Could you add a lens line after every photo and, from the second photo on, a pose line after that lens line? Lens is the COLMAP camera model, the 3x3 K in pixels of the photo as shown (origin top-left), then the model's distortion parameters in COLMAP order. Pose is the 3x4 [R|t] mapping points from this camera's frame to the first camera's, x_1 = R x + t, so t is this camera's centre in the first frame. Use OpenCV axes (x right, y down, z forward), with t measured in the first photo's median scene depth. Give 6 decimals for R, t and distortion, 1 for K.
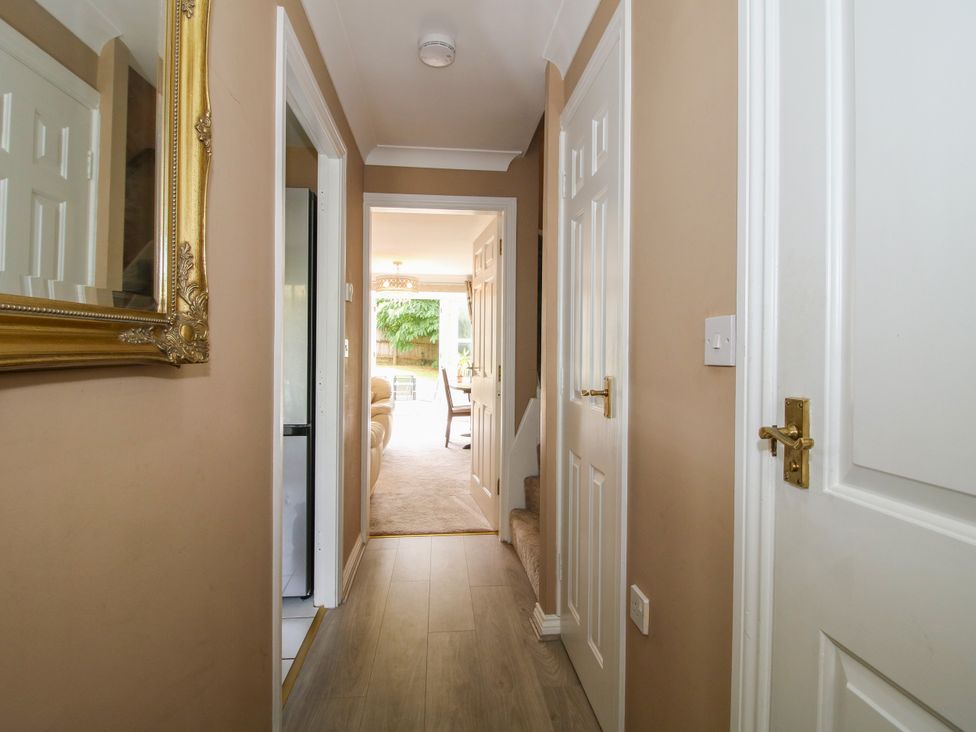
lens RADIAL K [[508.6, 0, 487.0], [0, 508.6, 357.8], [0, 0, 1]] dist [-0.026335, -0.000222]
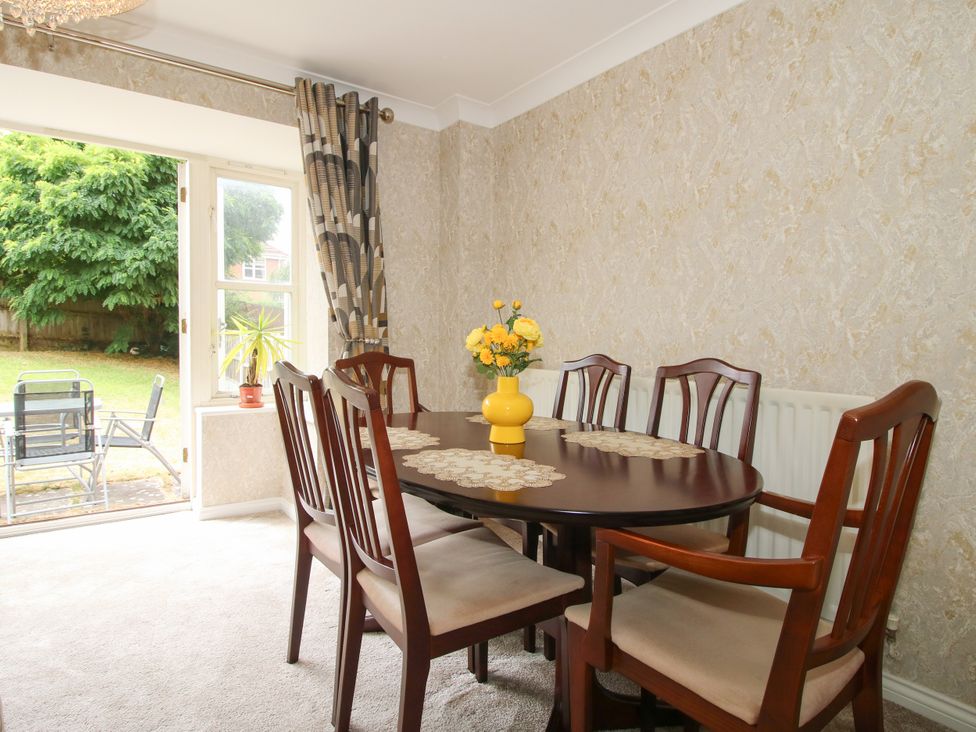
lens RADIAL K [[537.1, 0, 479.1], [0, 537.1, 359.4], [0, 0, 1]] dist [0.004720, -0.020474]
pose [[0.865456, -0.021940, 0.500505, -0.101423], [0.002076, 0.999189, 0.040211, 0.004058], [-0.500981, -0.033762, 0.864799, 0.582463]]
